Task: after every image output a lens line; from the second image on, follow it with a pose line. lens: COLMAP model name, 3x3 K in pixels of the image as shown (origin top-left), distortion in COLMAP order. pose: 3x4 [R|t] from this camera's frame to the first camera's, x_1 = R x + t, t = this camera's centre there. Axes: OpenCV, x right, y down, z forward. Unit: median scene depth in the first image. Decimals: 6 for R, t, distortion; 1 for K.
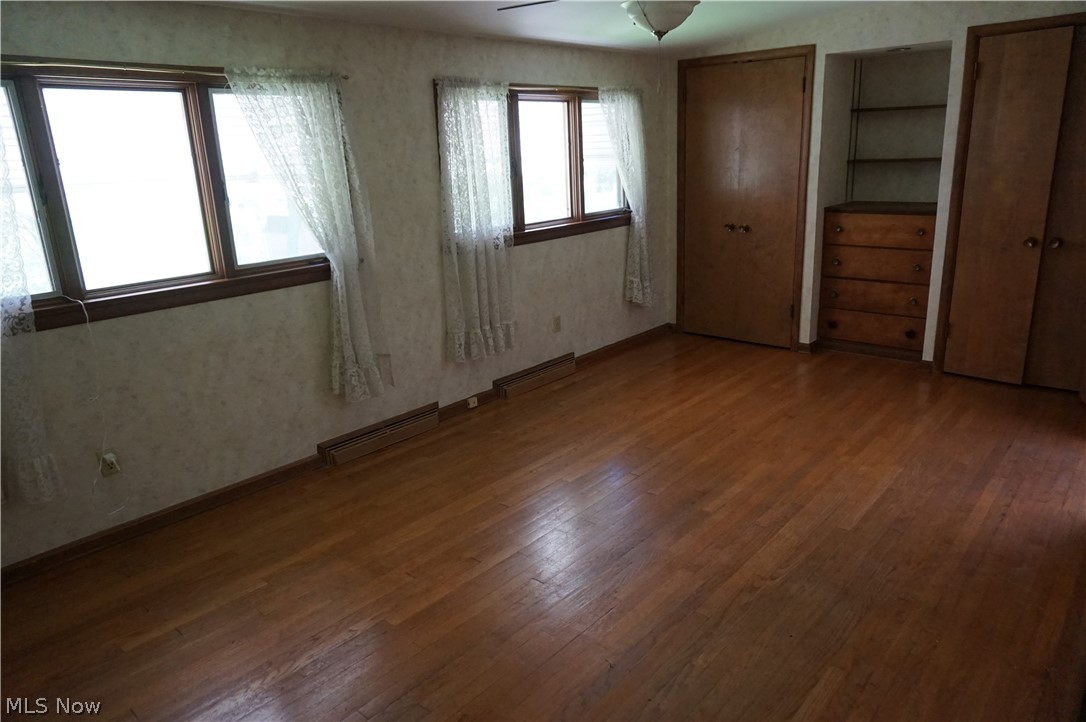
lens RADIAL K [[730.8, 0, 537.3], [0, 730.8, 363.2], [0, 0, 1]] dist [-0.034321, 0.027952]
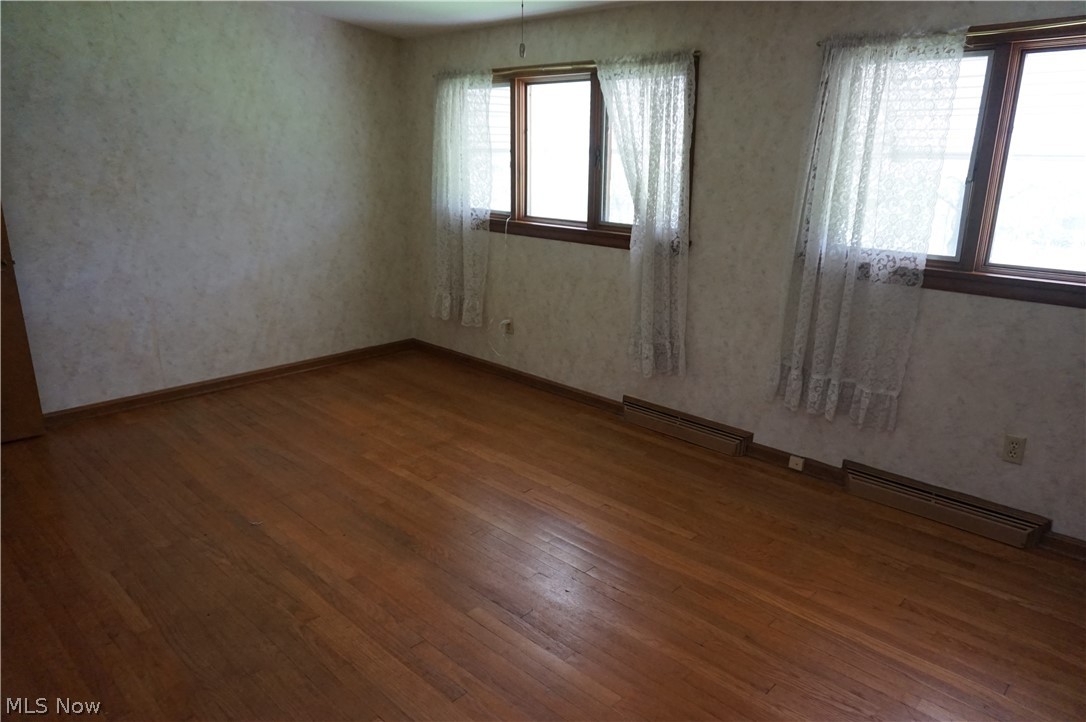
lens RADIAL K [[730.8, 0, 533.0], [0, 730.8, 354.8], [0, 0, 1]] dist [-0.034321, 0.027952]
pose [[-0.052564, 0.321445, -0.945468, 0.798302], [-0.278802, 0.904406, 0.322985, -0.285462], [0.958909, 0.280576, 0.042081, 0.868387]]
